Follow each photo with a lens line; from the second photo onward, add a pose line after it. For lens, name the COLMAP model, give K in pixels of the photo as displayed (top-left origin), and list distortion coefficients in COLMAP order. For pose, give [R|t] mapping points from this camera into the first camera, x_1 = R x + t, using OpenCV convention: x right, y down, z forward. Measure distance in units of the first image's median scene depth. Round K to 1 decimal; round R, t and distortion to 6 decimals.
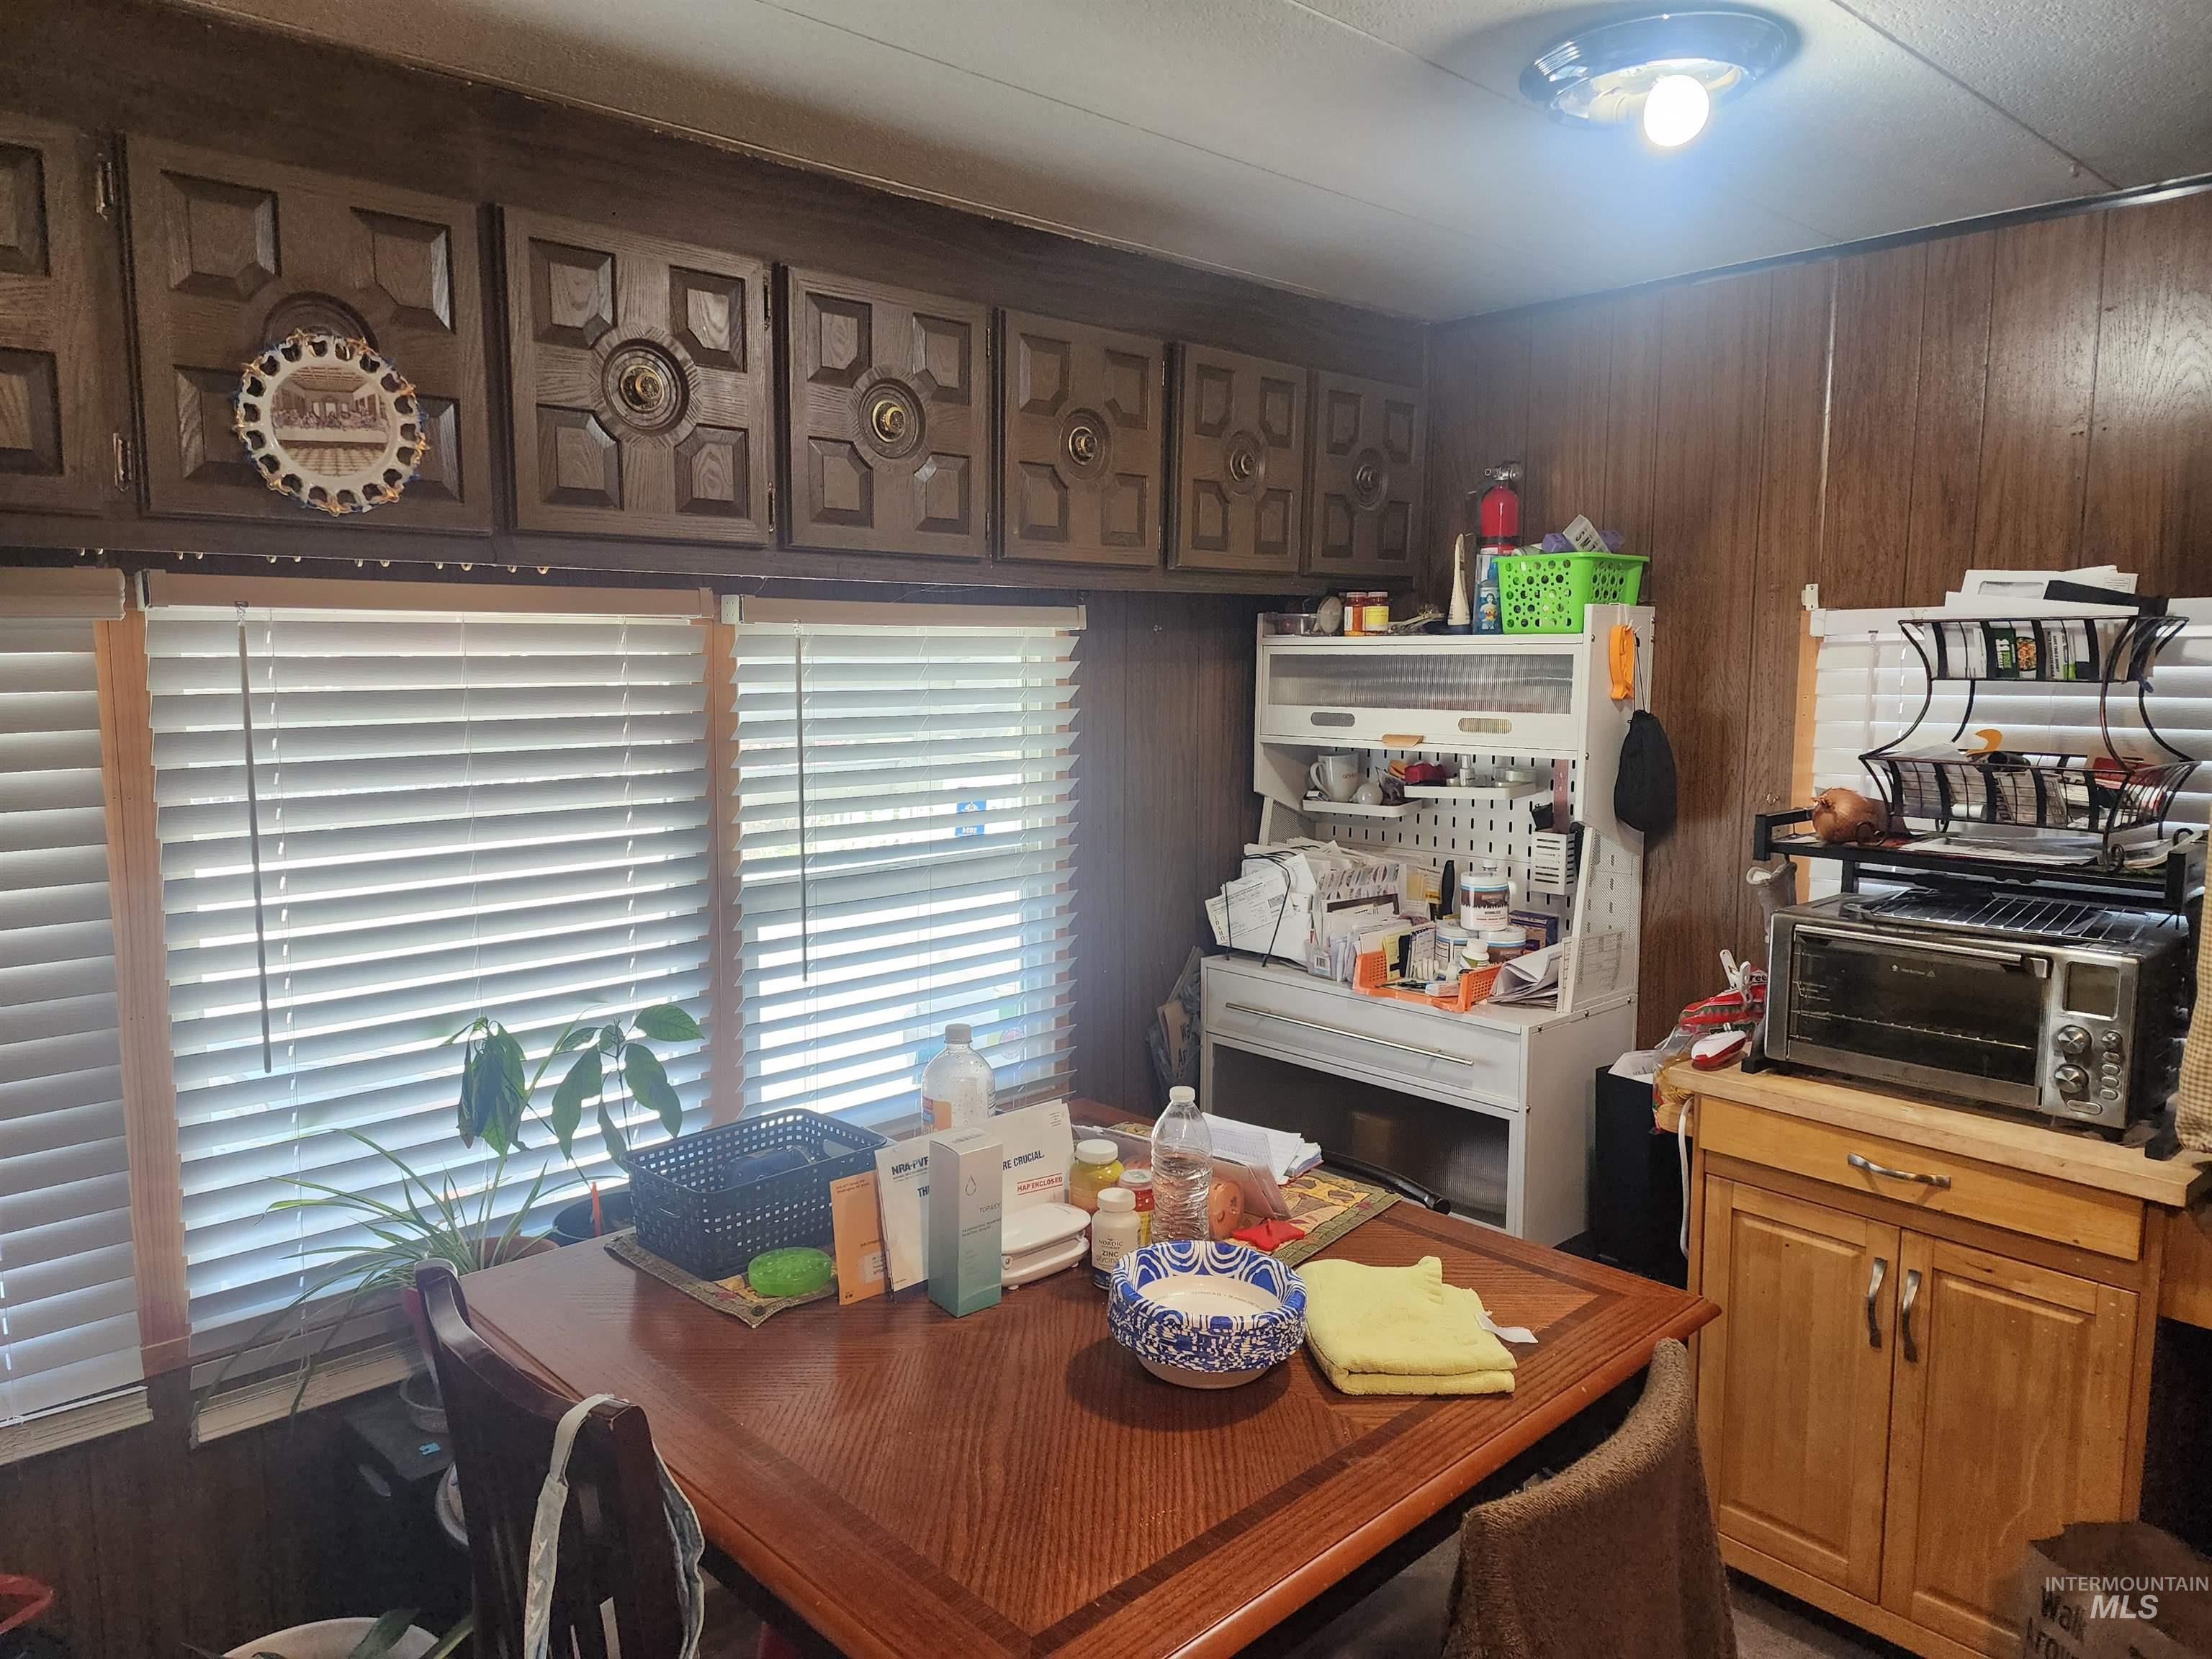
lens RADIAL K [[1501.9, 0, 1106.0], [0, 1501.9, 829.5], [0, 0, 1]] dist [0.030367, 0.000183]
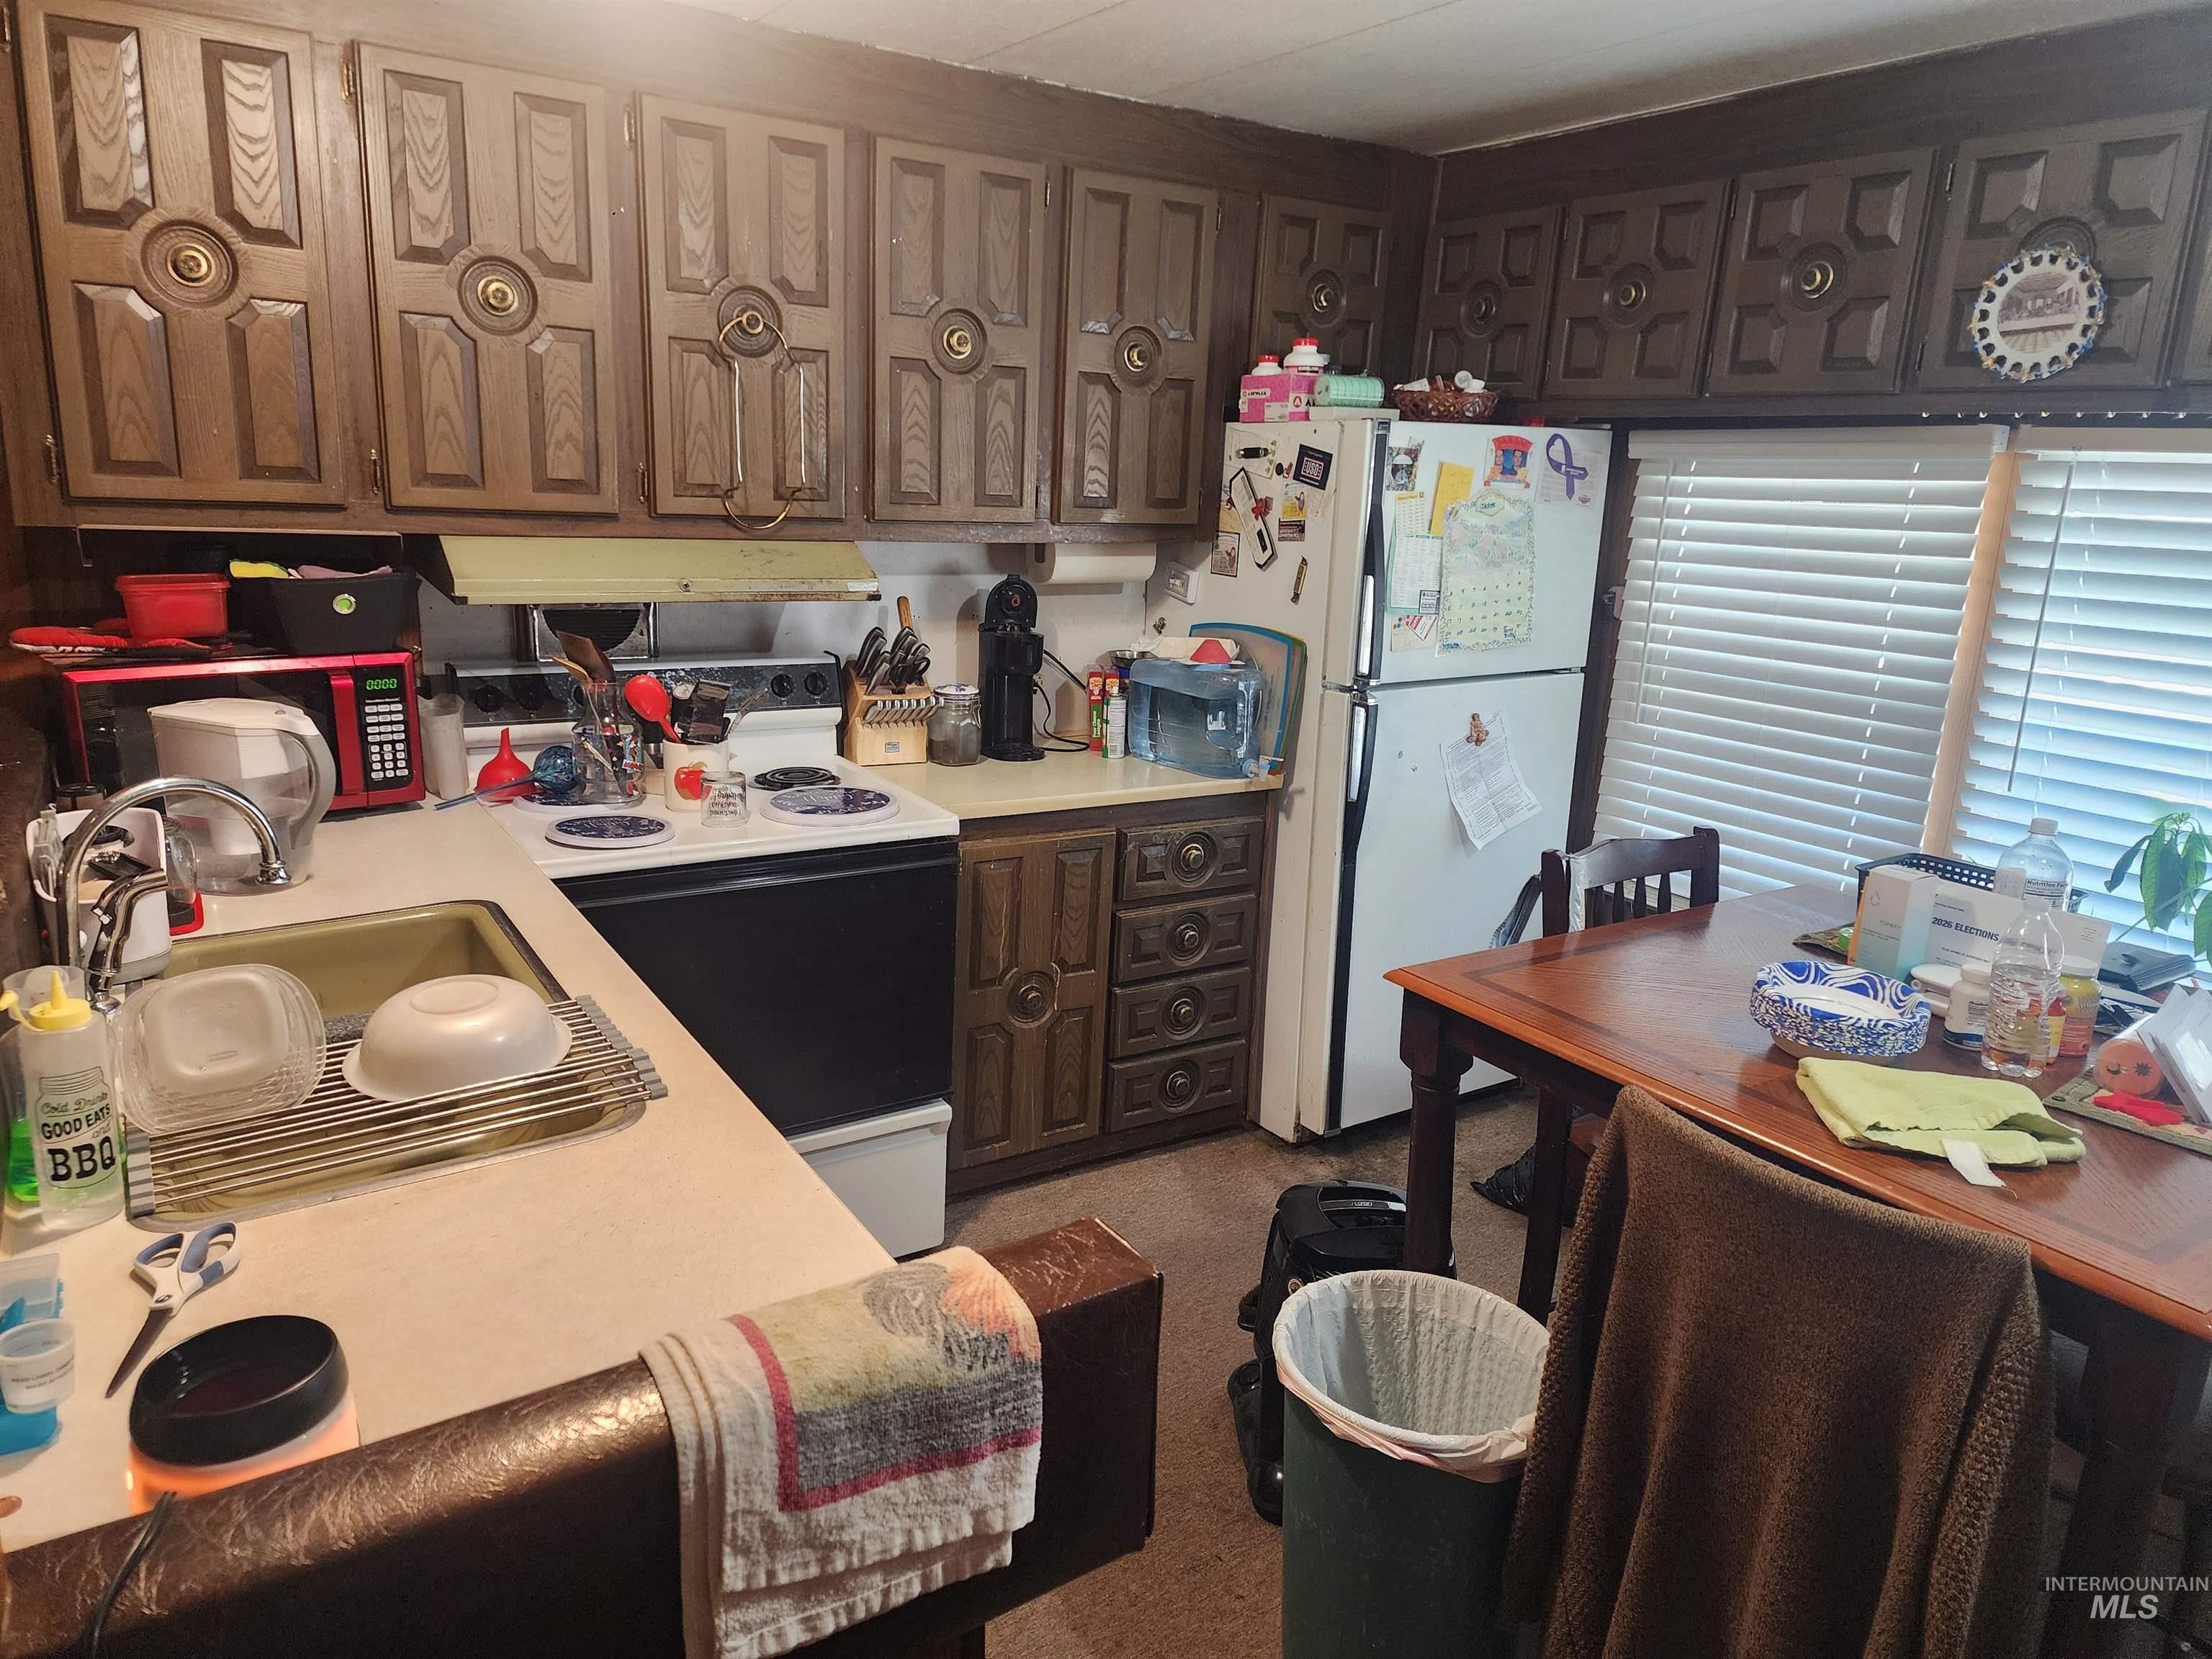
lens RADIAL K [[1501.9, 0, 1106.0], [0, 1501.9, 829.5], [0, 0, 1]] dist [0.030367, 0.000183]
pose [[-0.159136, 0.234228, -0.959069, 1.082322], [-0.158569, 0.952772, 0.259001, -0.043395], [0.974439, 0.193295, -0.114479, 0.417770]]
